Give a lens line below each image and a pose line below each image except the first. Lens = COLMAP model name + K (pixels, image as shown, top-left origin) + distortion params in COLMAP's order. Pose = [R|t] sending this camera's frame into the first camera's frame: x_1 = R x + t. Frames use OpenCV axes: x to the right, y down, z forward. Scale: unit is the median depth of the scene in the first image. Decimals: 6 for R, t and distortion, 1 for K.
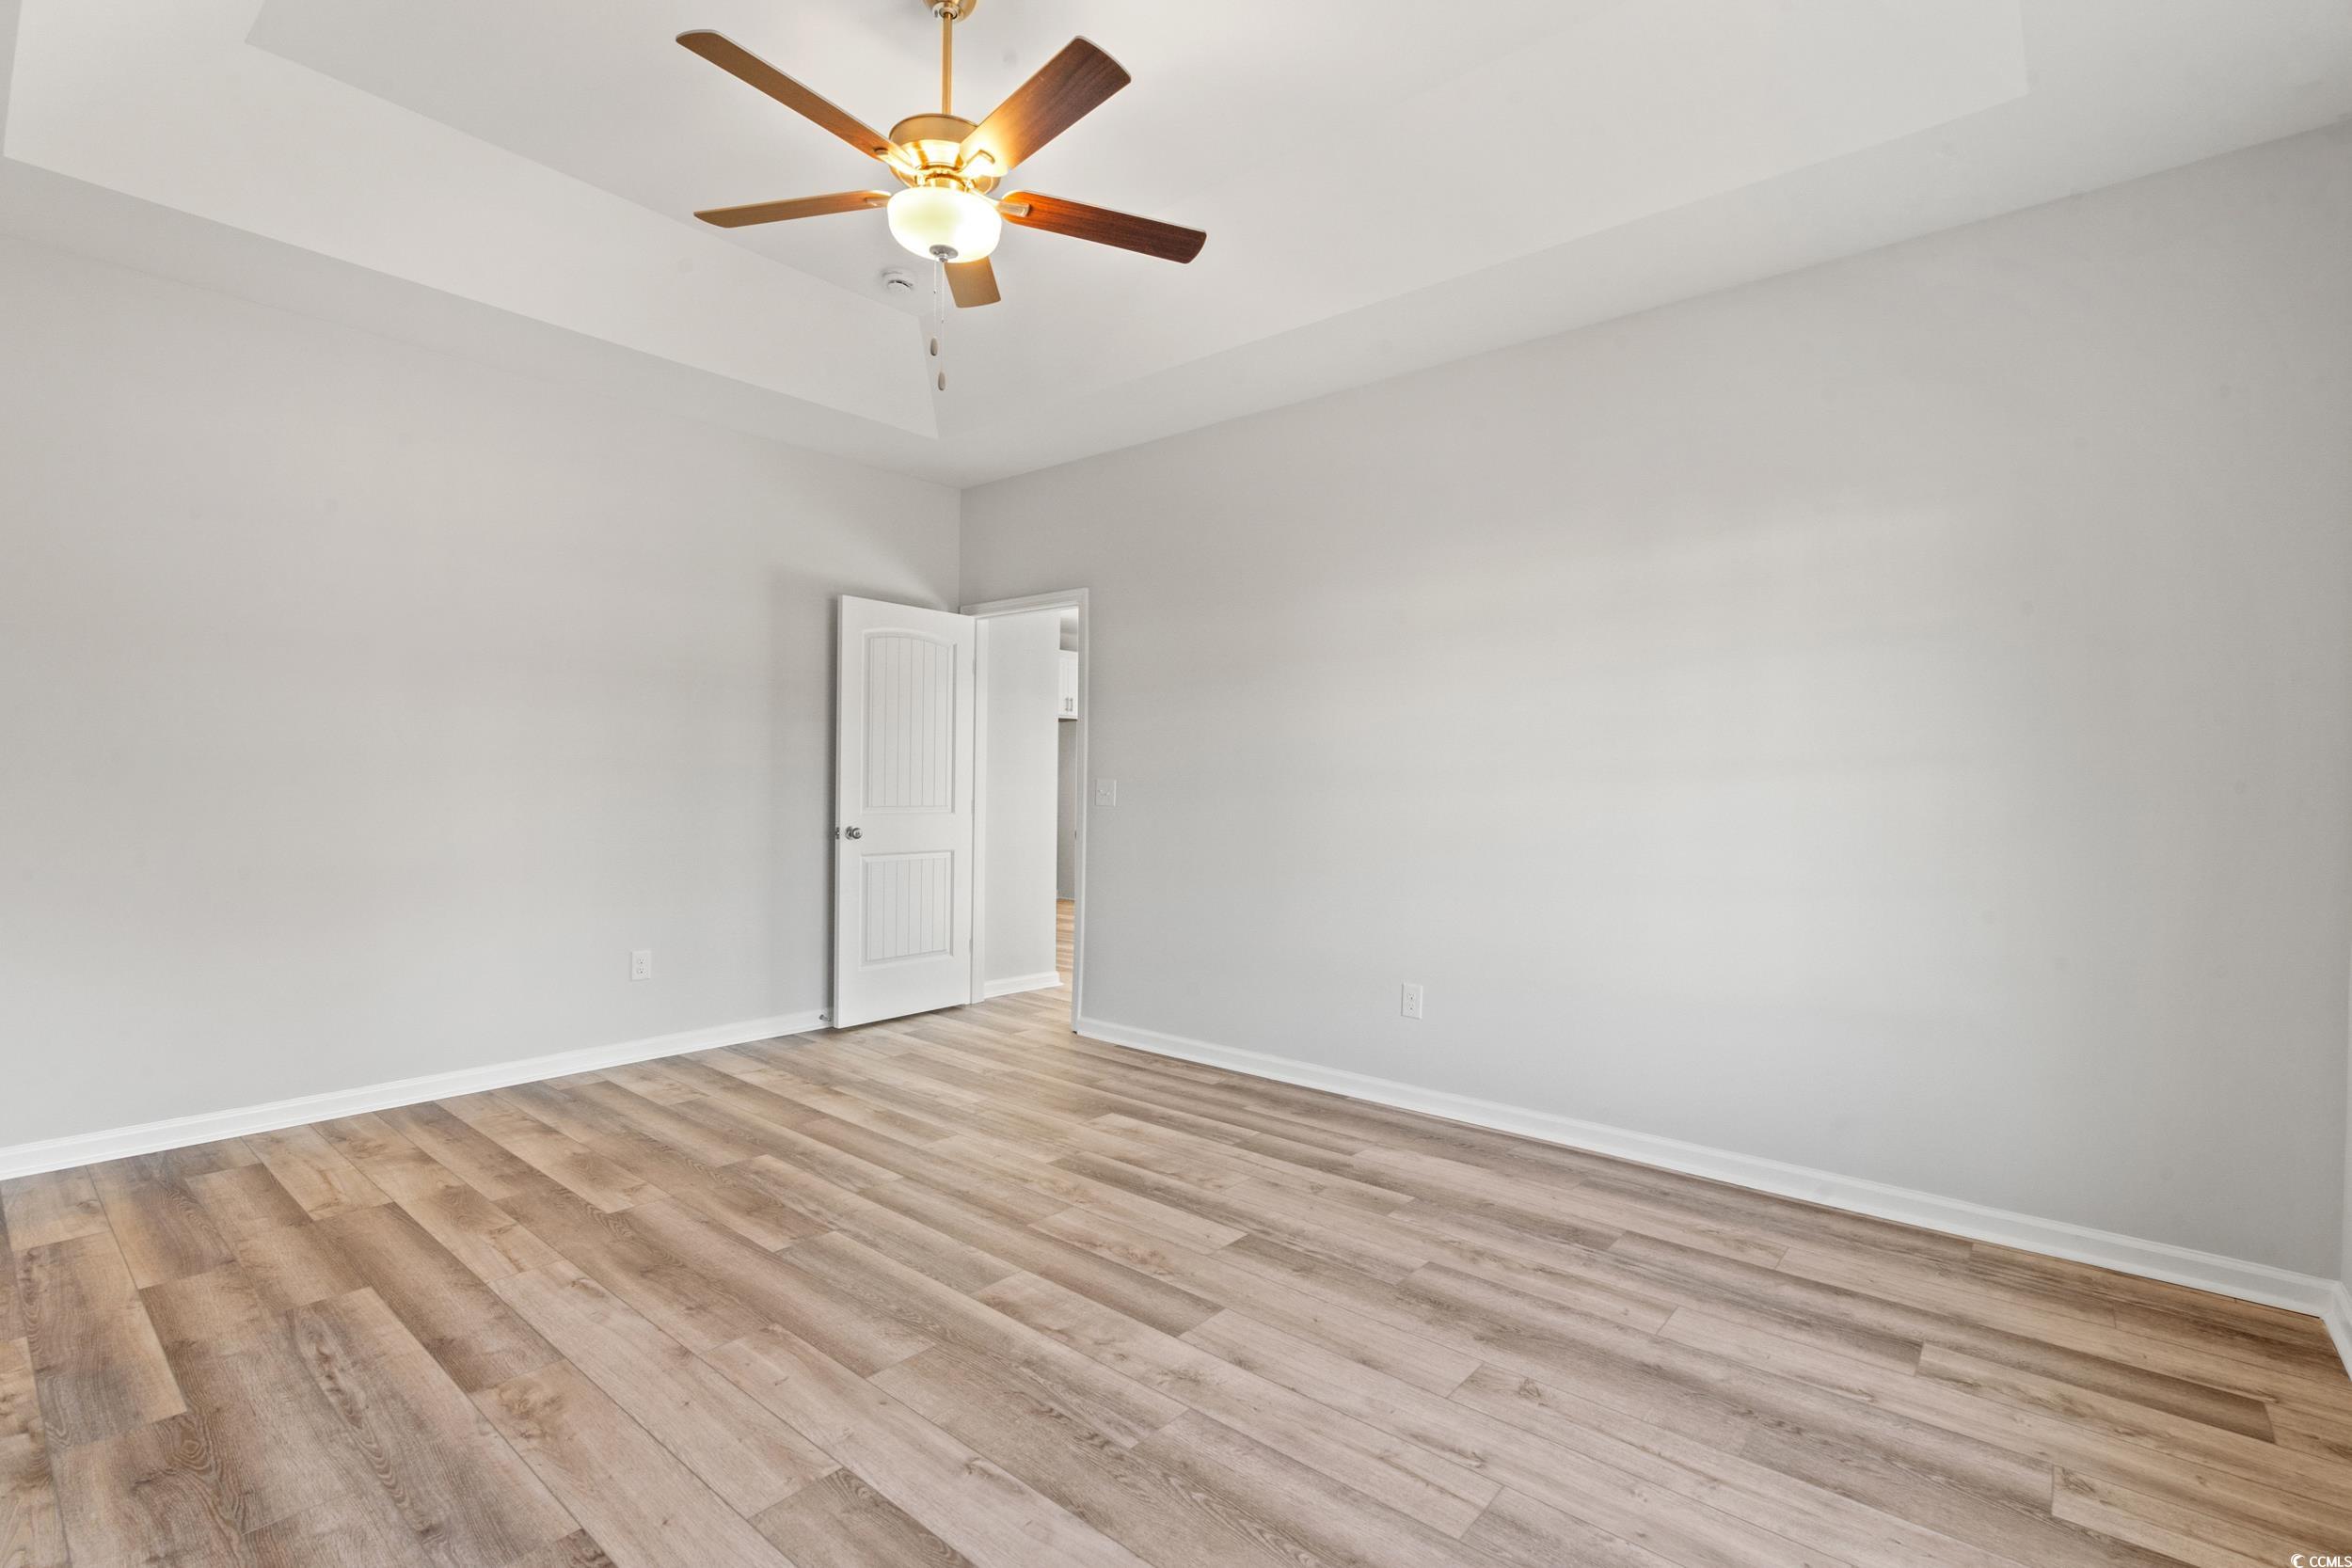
lens RADIAL K [[1073.5, 0, 1157.3], [0, 1073.5, 775.2], [0, 0, 1]] dist [0.001123, 0.000589]
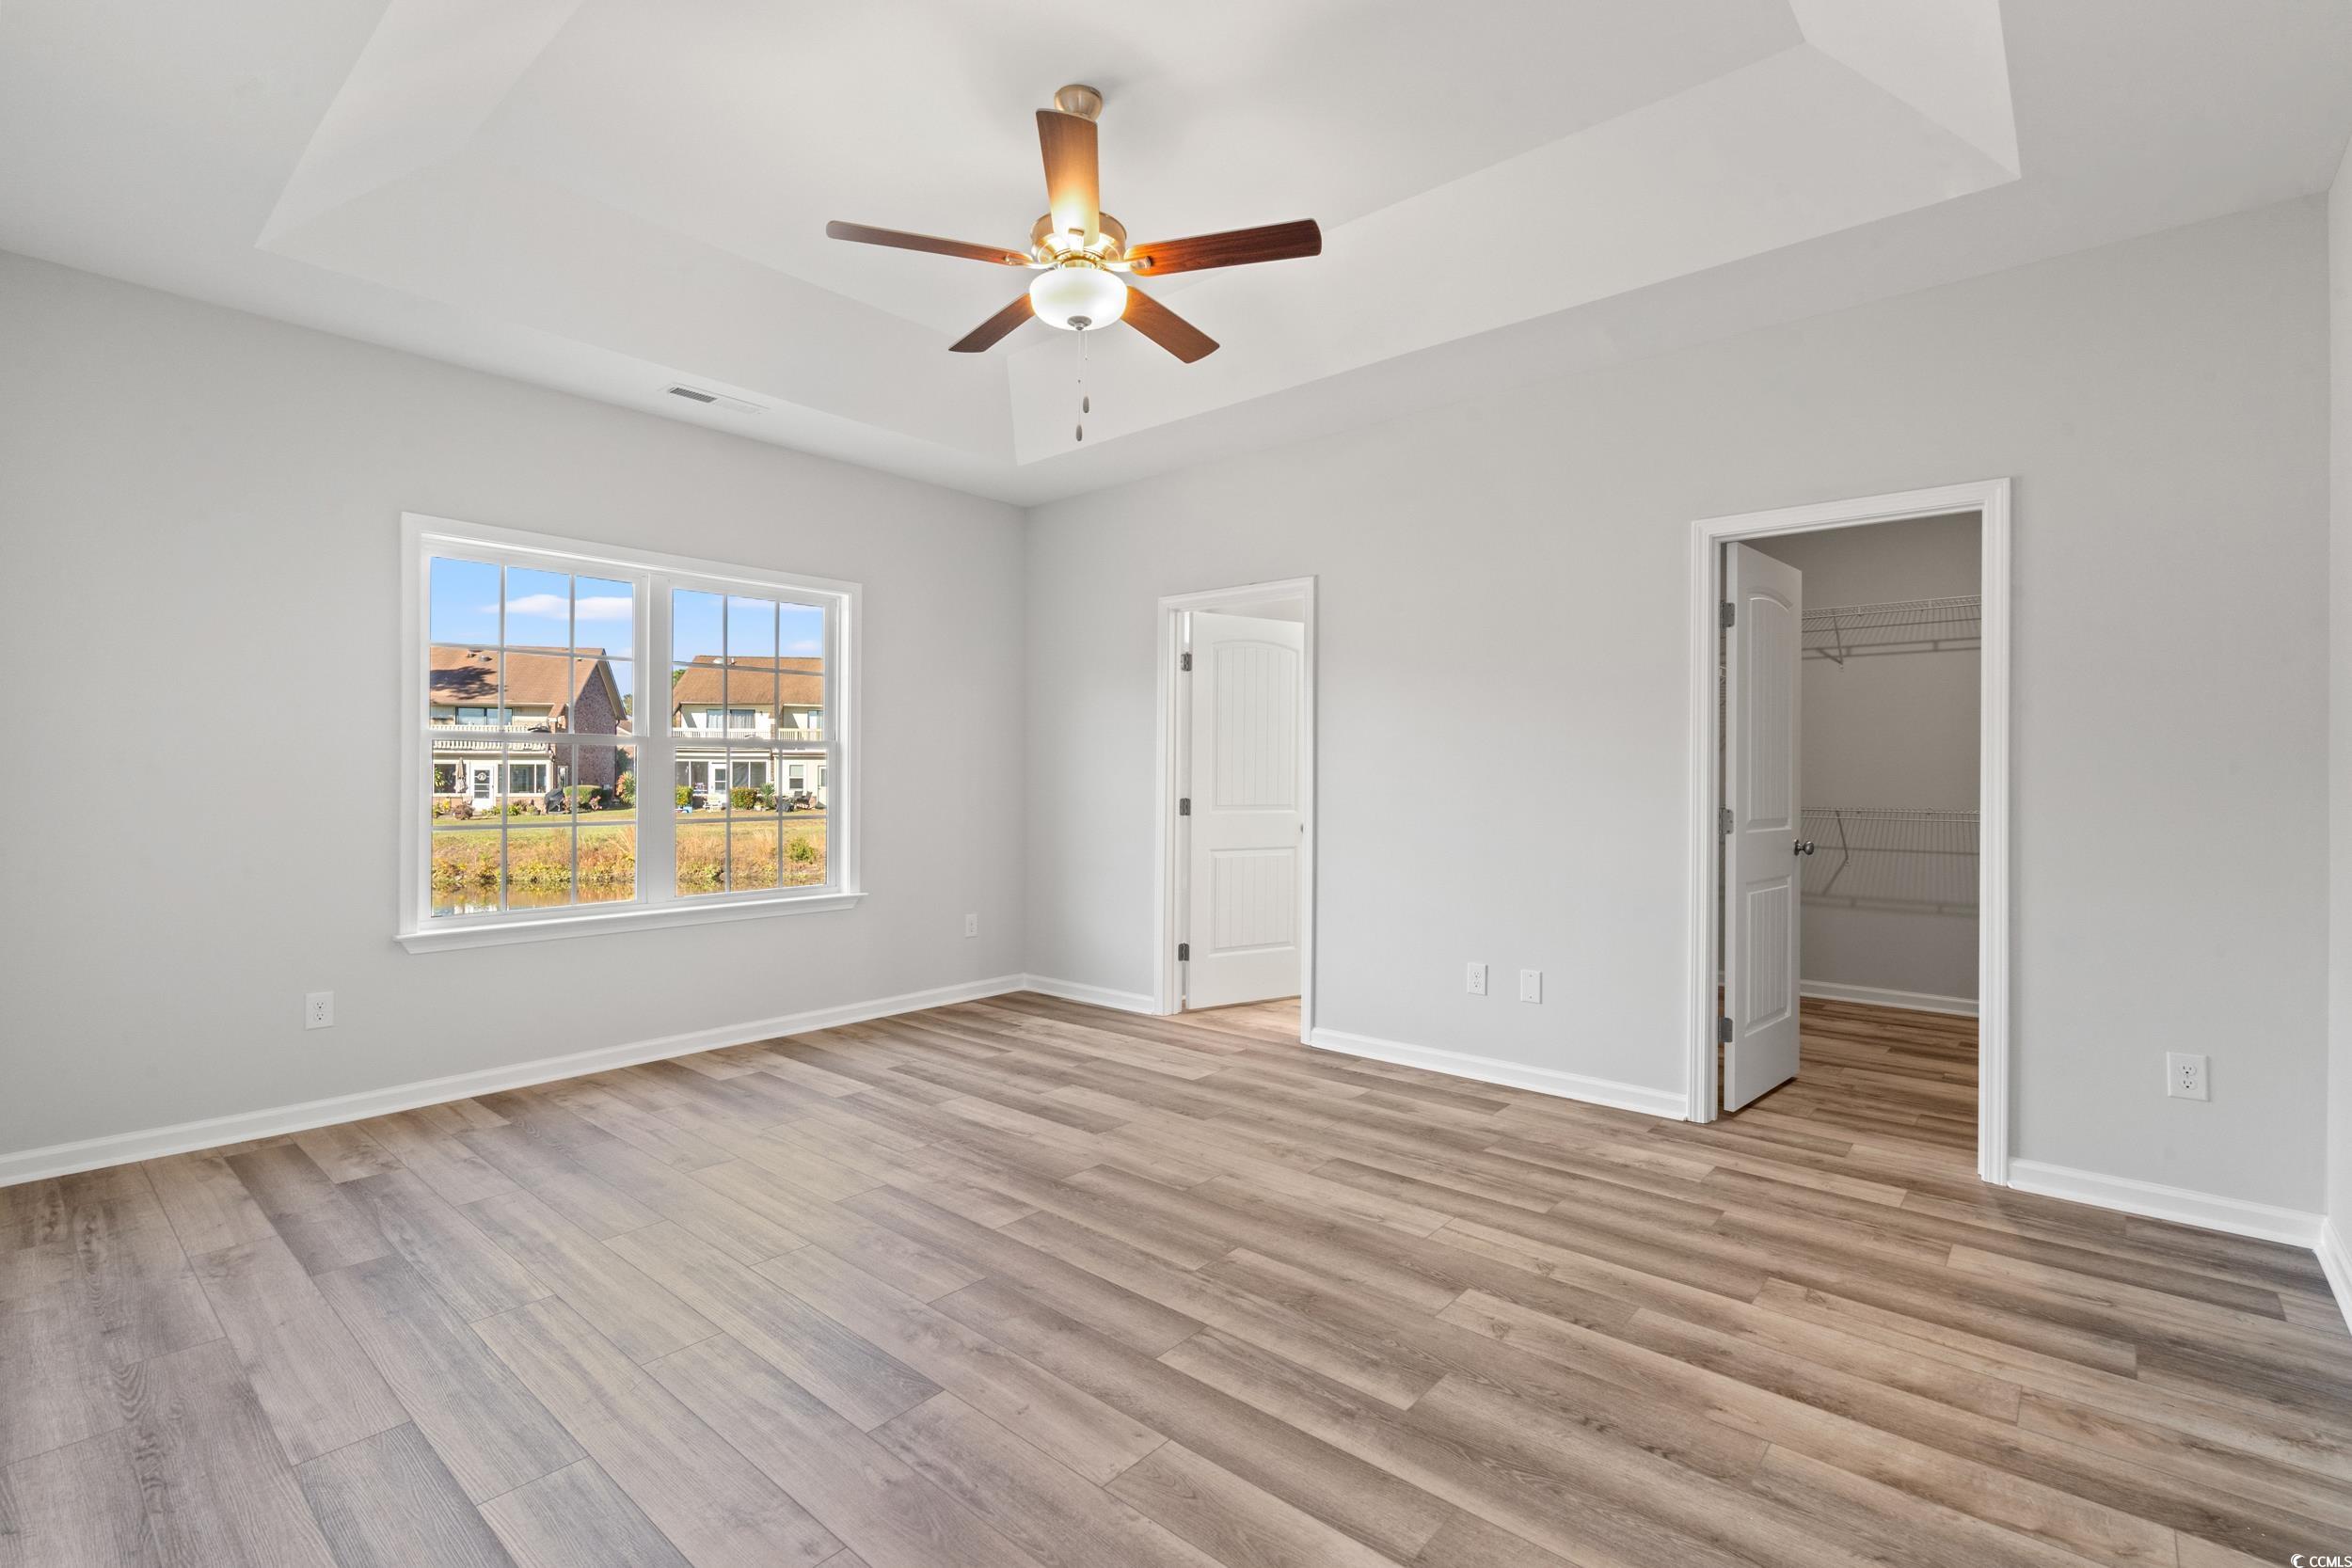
lens RADIAL K [[1073.5, 0, 1157.3], [0, 1073.5, 775.2], [0, 0, 1]] dist [0.001123, 0.000589]
pose [[-0.999839, -0.015855, 0.008460, -0.271475], [-0.015938, 0.999825, -0.009811, 0.007384], [-0.008303, -0.009944, -0.999916, 1.945855]]
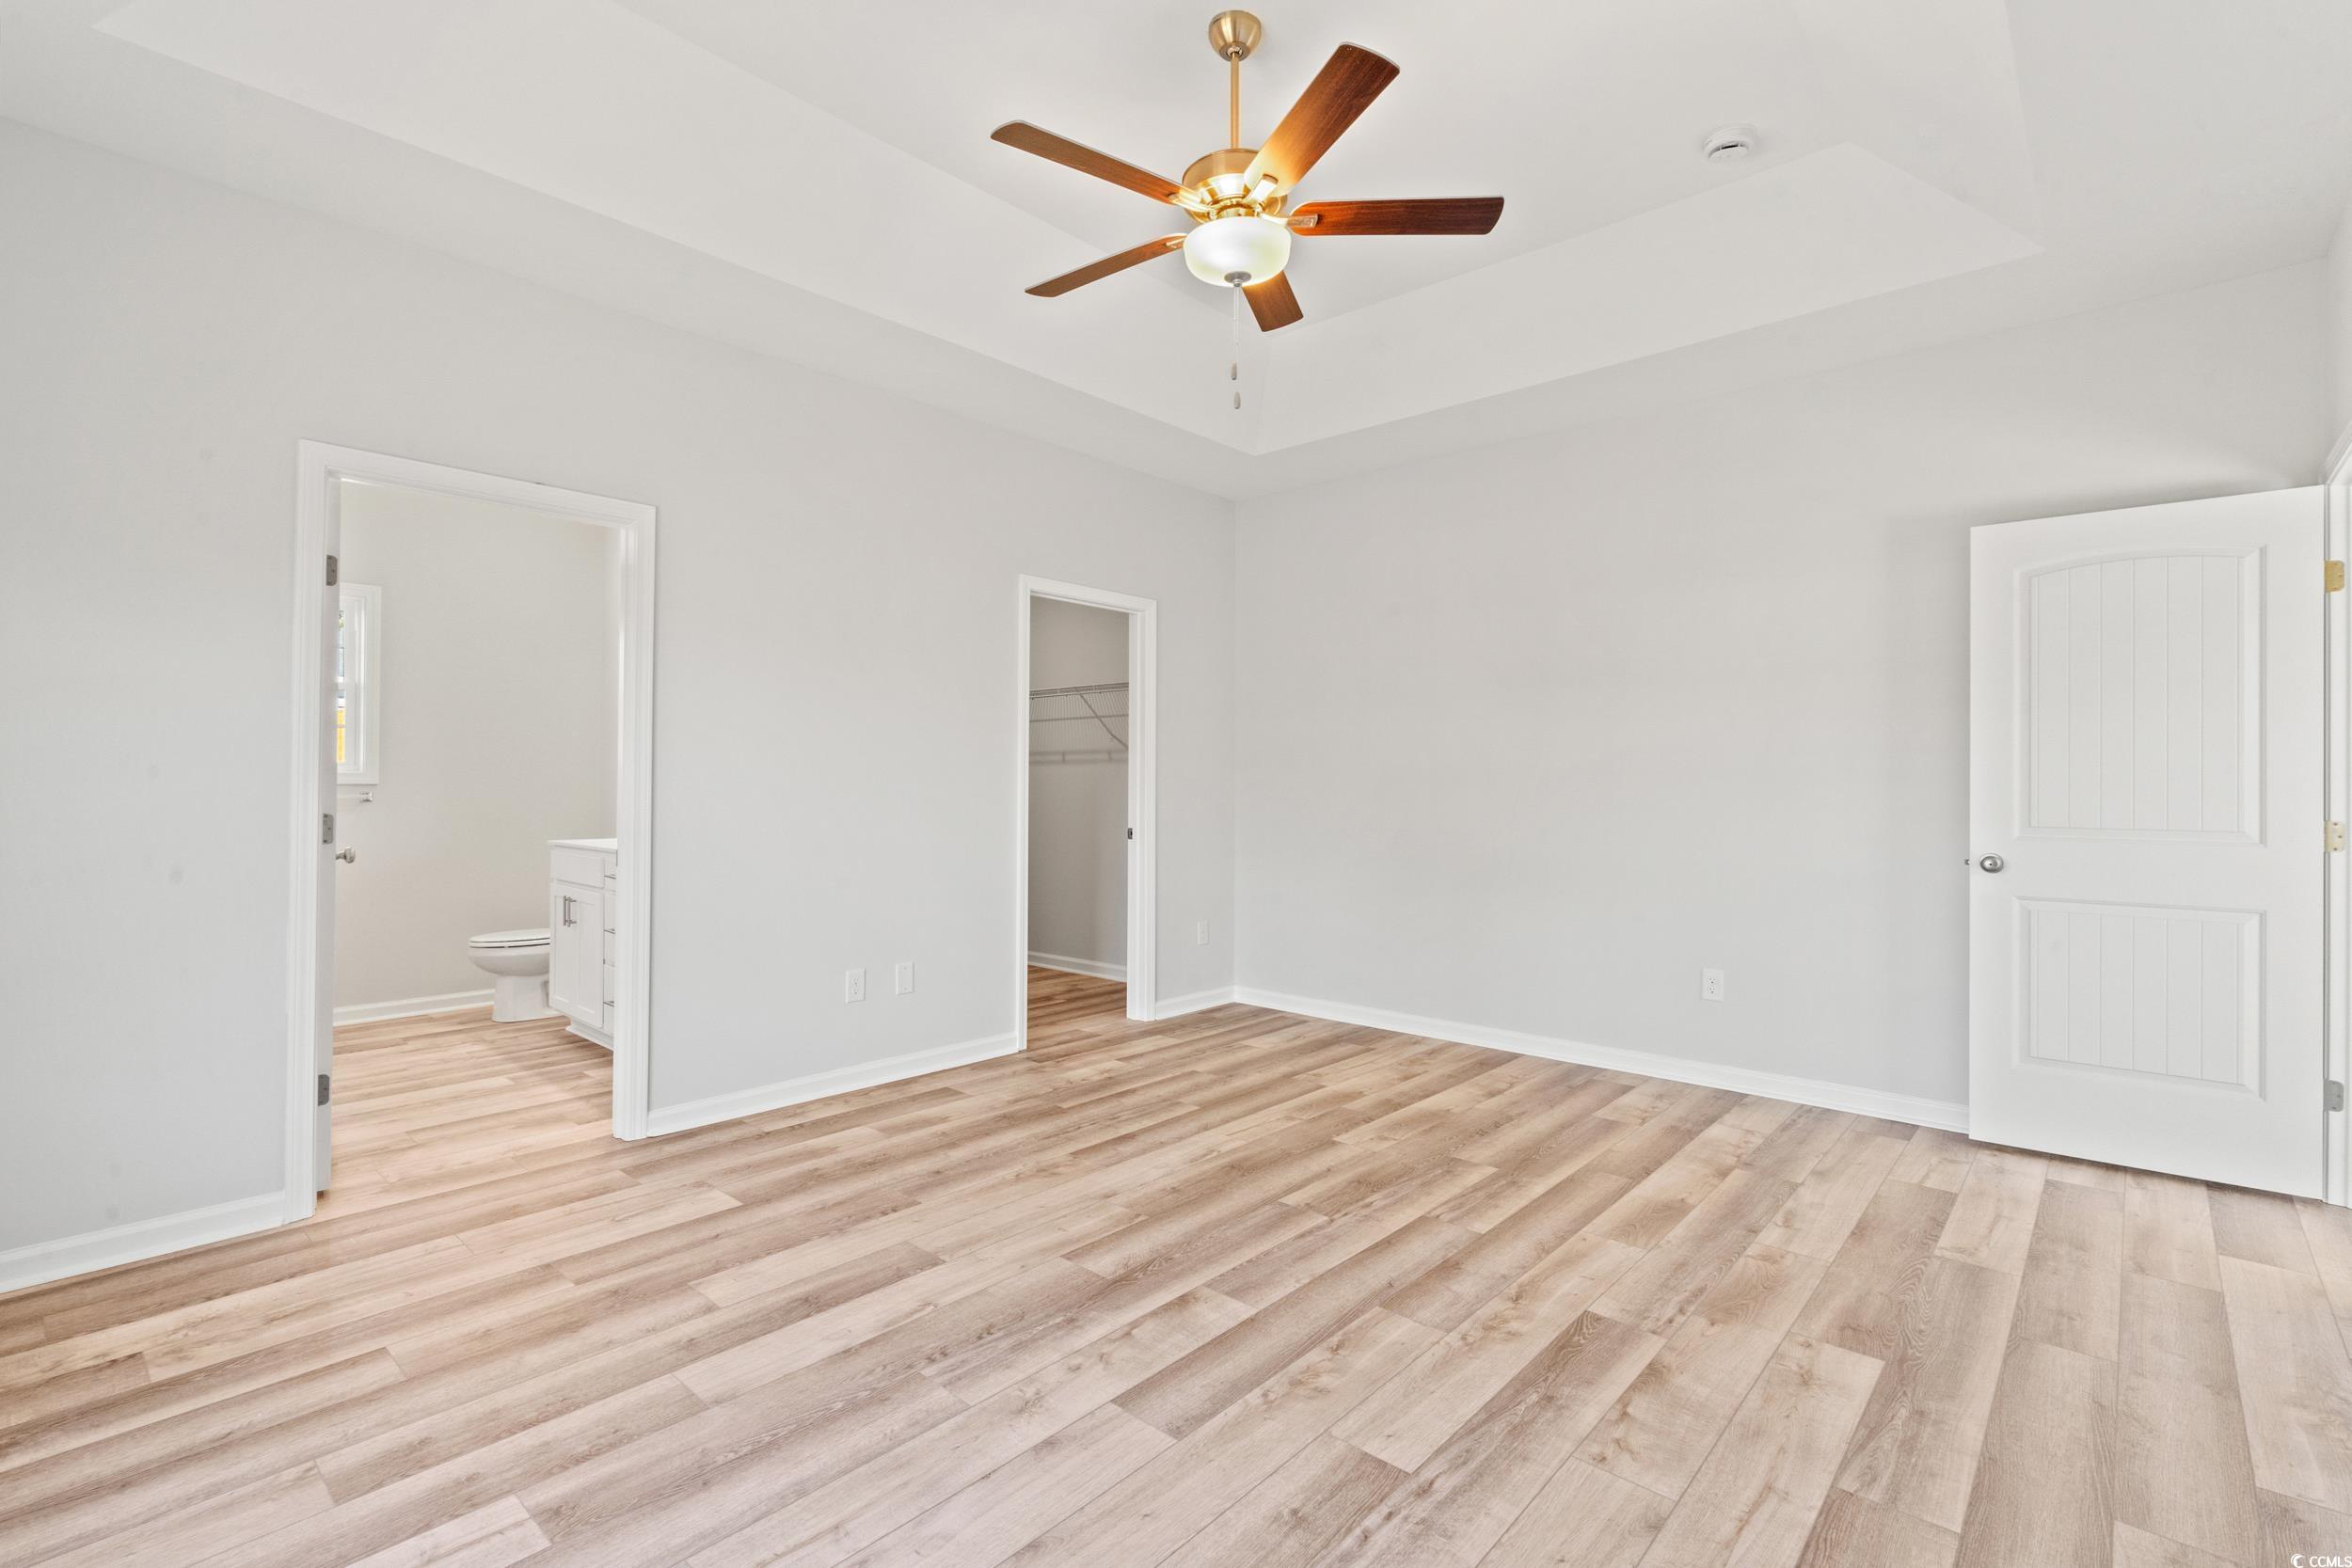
lens RADIAL K [[1061.3, 0, 1176.0], [0, 1061.3, 784.0], [0, 0, 1]] dist [-0.003997, -0.000200]
pose [[-0.019860, -0.013839, -0.999707, 0.742407], [0.003873, 0.999896, -0.013918, 0.018014], [0.999795, -0.004148, -0.019804, 0.881304]]
